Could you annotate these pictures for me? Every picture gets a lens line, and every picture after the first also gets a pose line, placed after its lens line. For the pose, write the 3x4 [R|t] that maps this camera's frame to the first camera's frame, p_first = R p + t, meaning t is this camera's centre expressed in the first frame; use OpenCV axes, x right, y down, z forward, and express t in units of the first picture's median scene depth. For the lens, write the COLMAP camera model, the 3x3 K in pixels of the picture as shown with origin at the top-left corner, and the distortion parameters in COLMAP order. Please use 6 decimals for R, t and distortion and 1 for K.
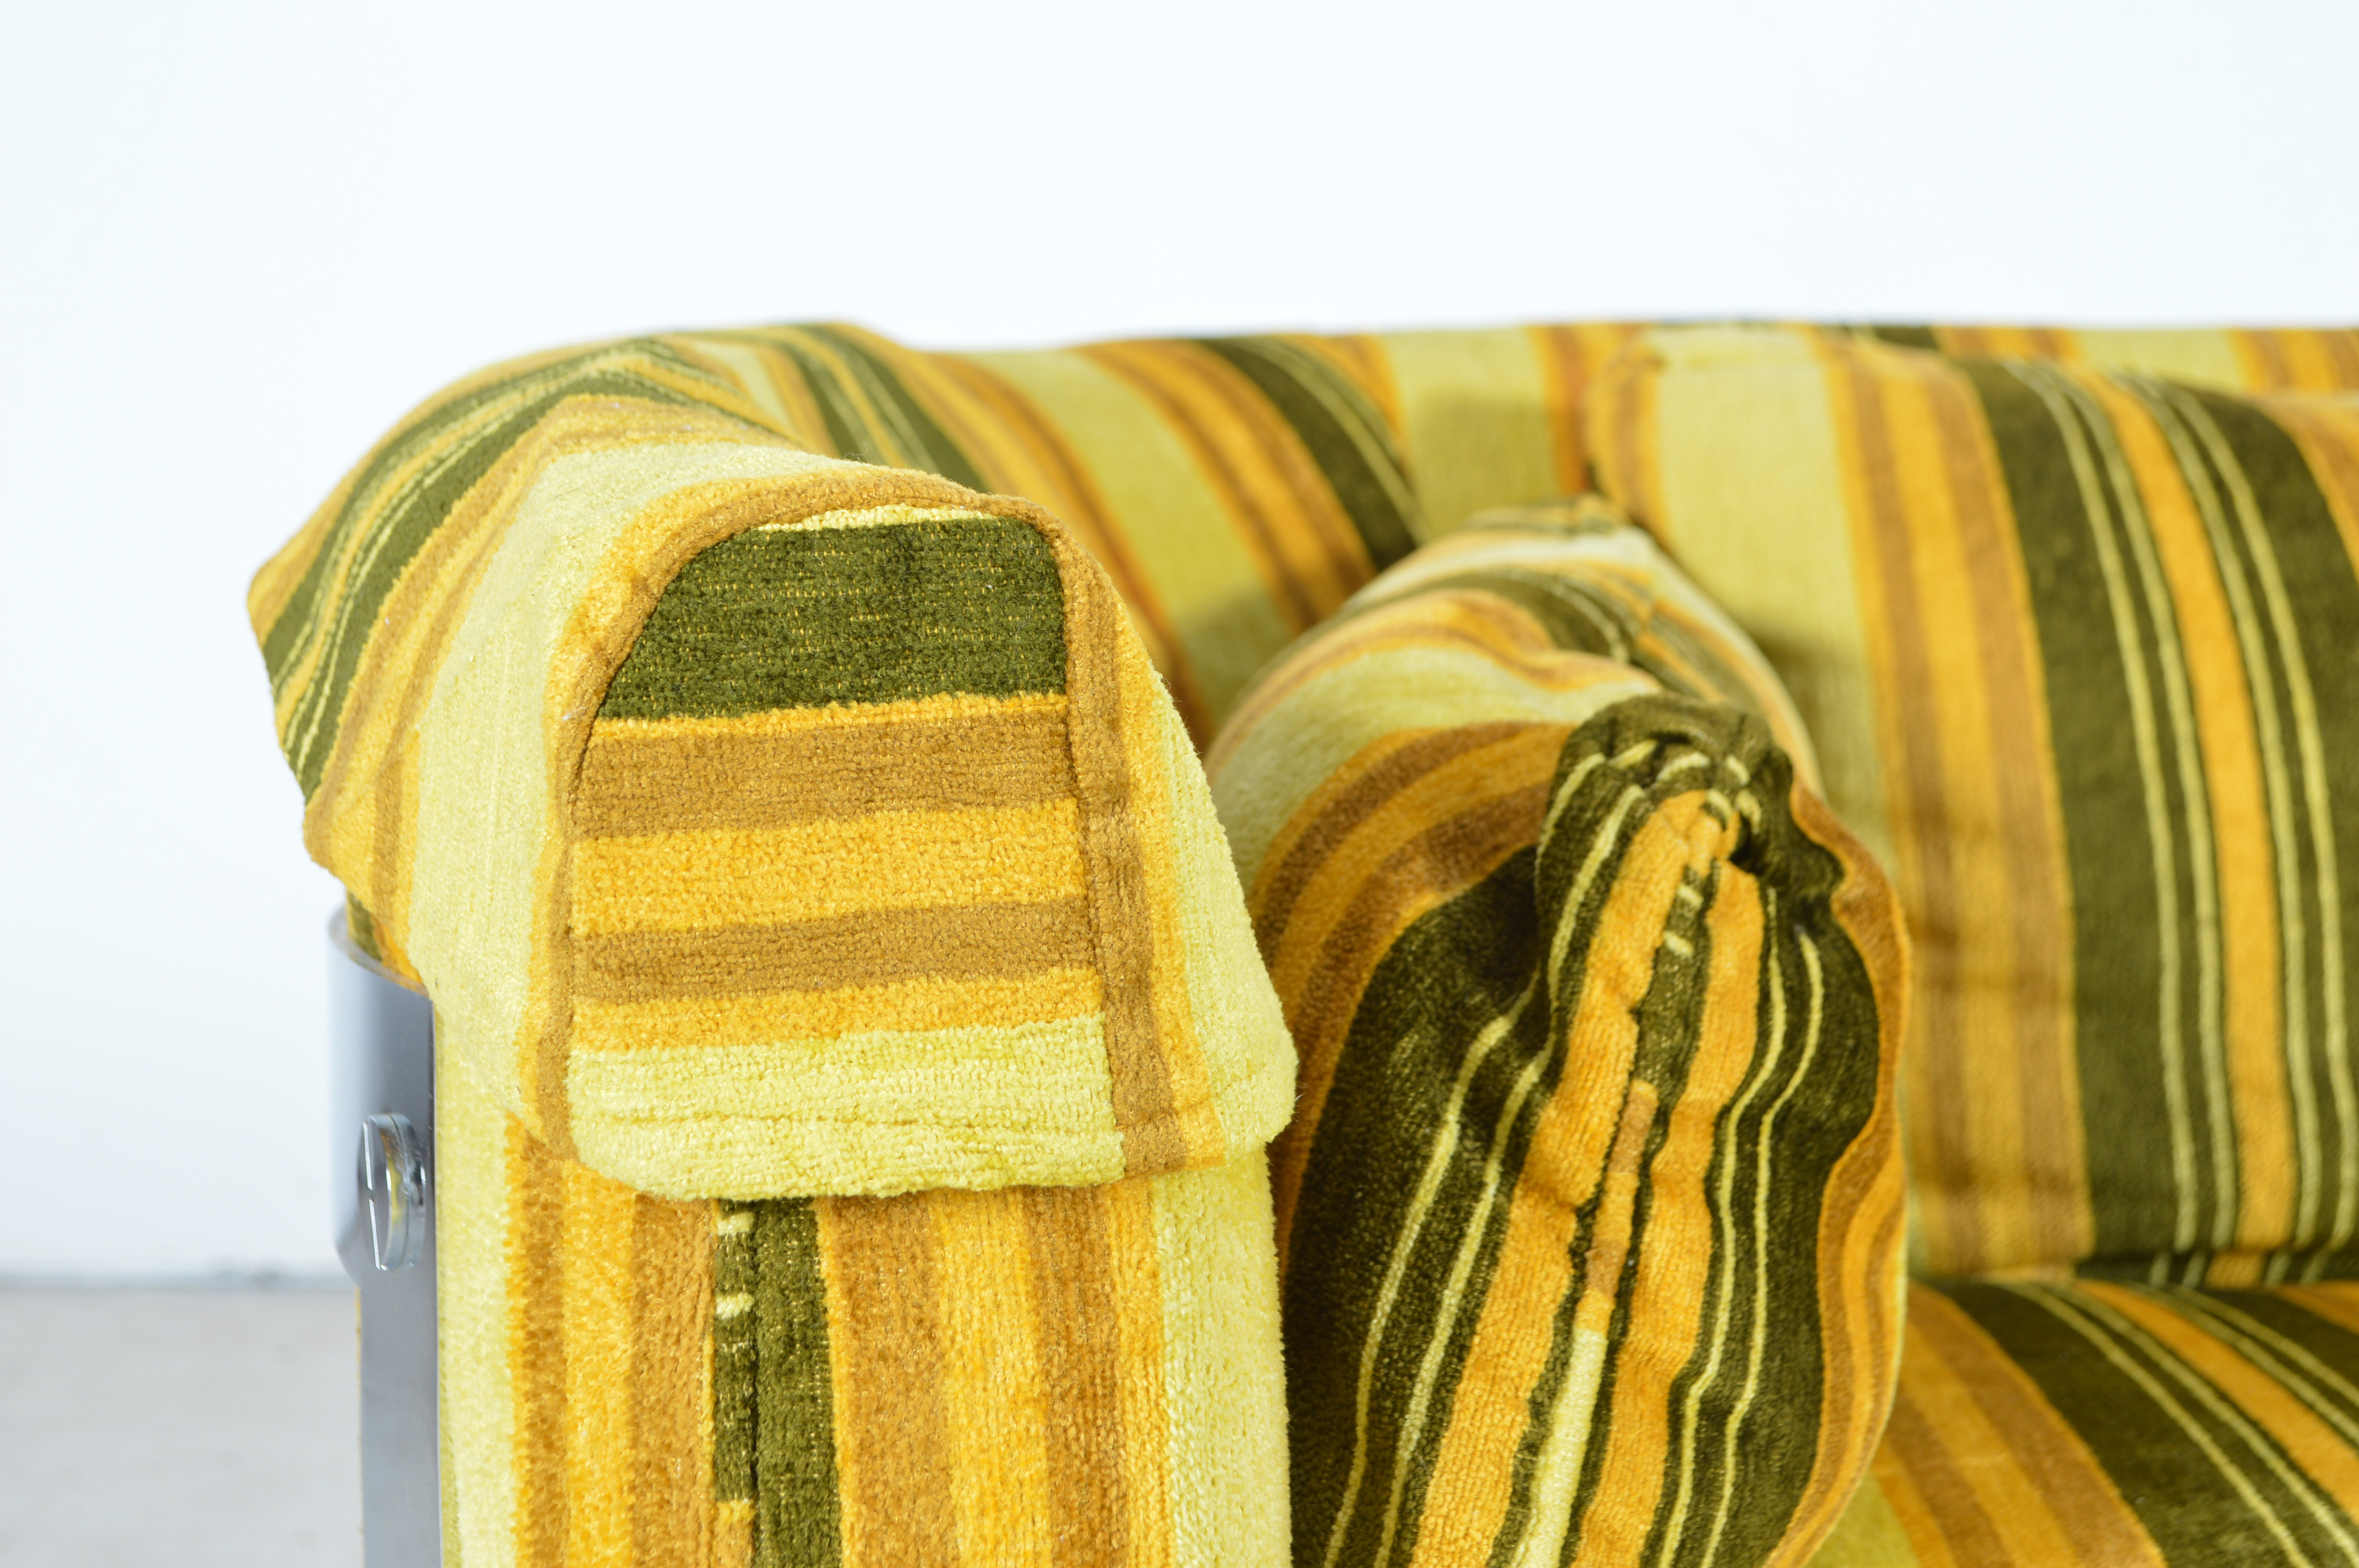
lens RADIAL K [[3284.7, 0, 1176.0], [0, 3284.7, 782.5], [0, 0, 1]] dist [-0.028554, 0.000000]
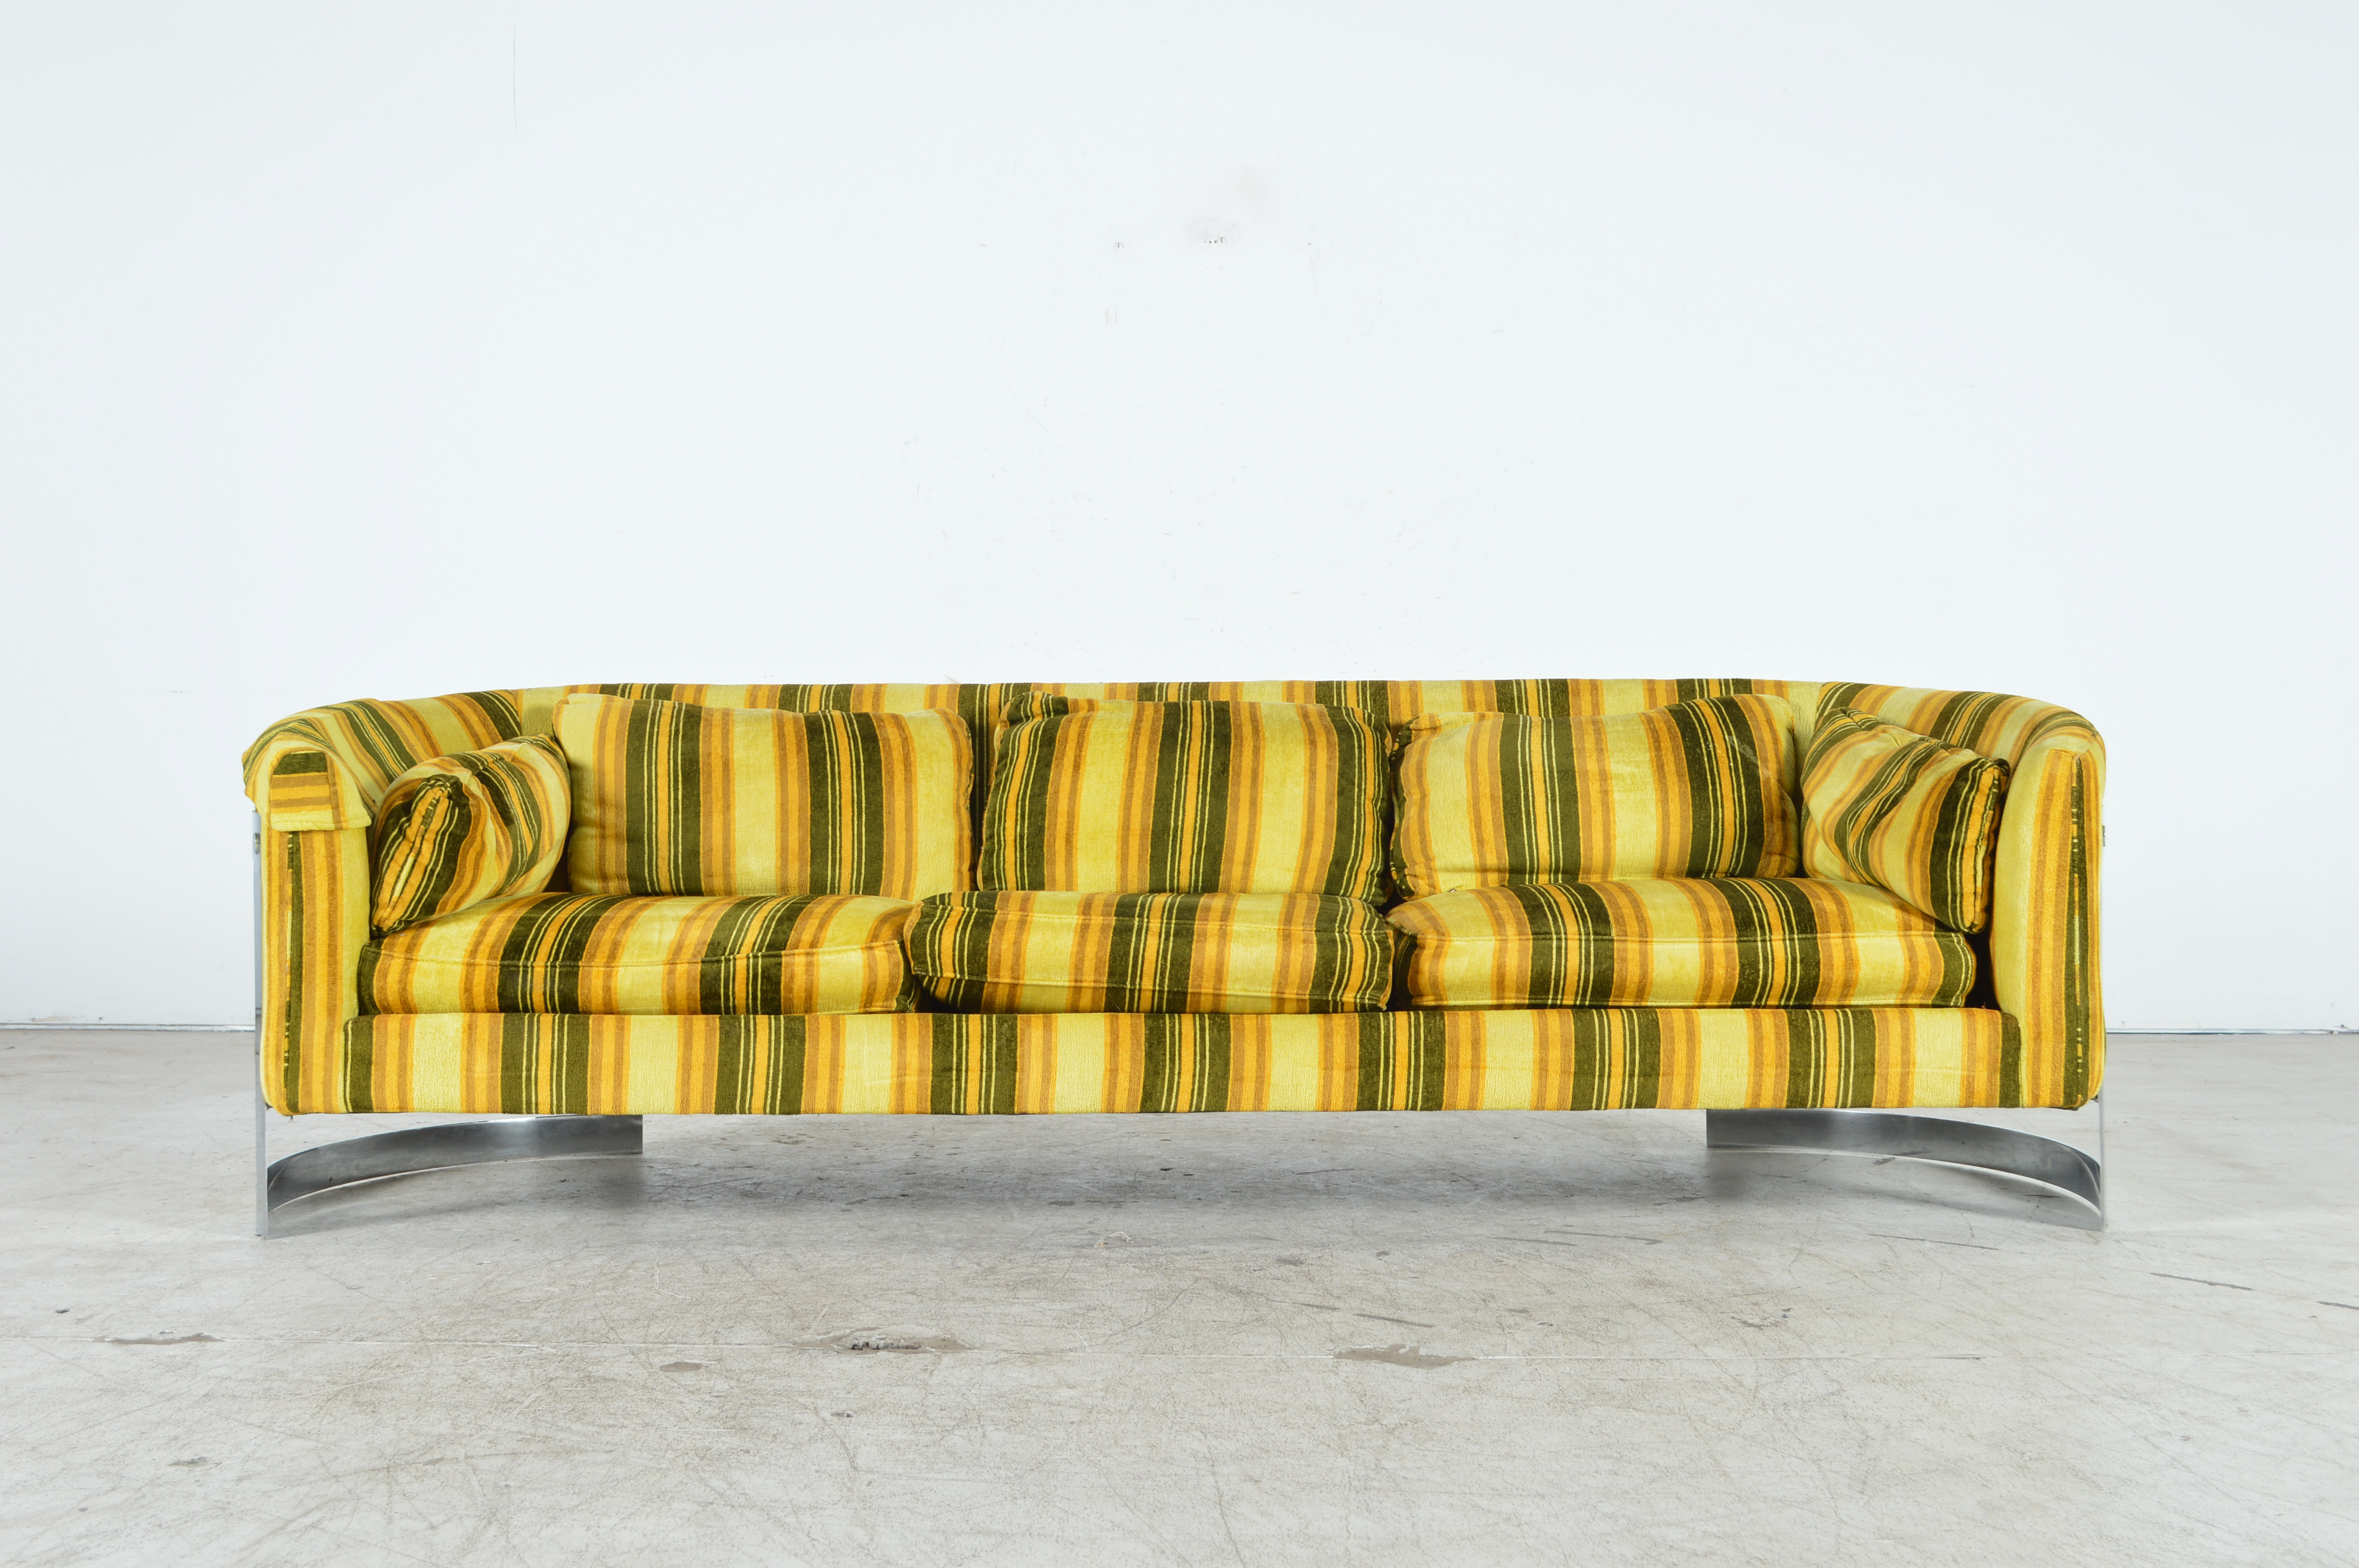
lens RADIAL K [[2887.8, 0, 1183.7], [0, 2887.8, 787.4], [0, 0, 1]] dist [-0.039225, 0.000000]
pose [[0.999982, 0.005832, -0.001614, 1.991242], [-0.005876, 0.999556, -0.029196, 0.196737], [0.001443, 0.029205, 0.999572, -5.851820]]
